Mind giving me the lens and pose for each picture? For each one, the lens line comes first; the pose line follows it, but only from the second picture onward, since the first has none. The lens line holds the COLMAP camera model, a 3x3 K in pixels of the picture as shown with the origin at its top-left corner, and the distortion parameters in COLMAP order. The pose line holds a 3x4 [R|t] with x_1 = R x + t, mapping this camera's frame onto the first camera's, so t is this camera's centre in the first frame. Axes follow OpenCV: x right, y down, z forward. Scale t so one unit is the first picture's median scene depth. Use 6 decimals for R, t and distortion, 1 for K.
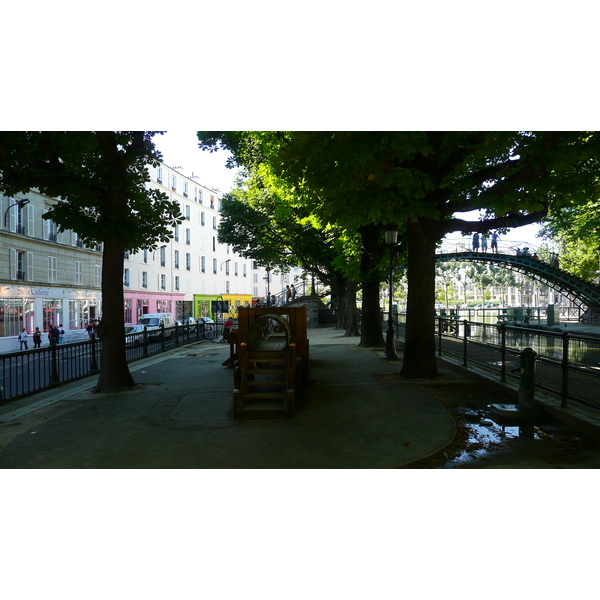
lens RADIAL K [[470.2, 0, 302.4], [0, 470.2, 301.3], [0, 0, 1]] dist [-0.001987, -0.000856]
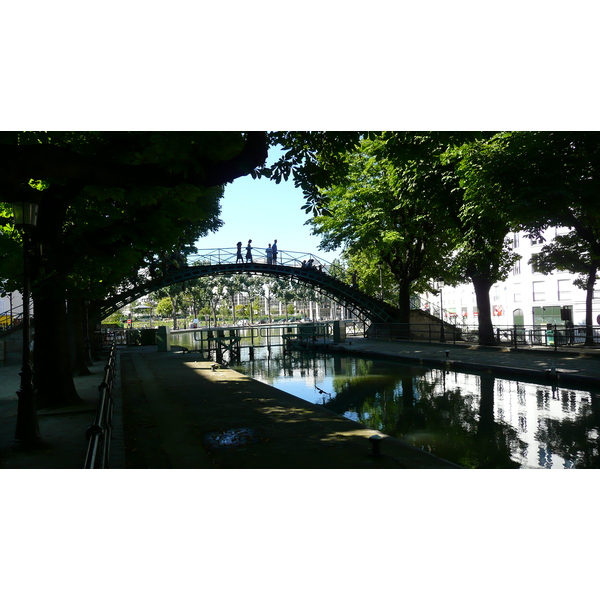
lens RADIAL K [[470.2, 0, 302.4], [0, 470.2, 301.3], [0, 0, 1]] dist [-0.001987, -0.000856]
pose [[0.924480, -0.011046, 0.381071, 0.084910], [0.023791, 0.999303, -0.028749, -0.005130], [-0.380488, 0.035644, 0.924099, 0.122878]]
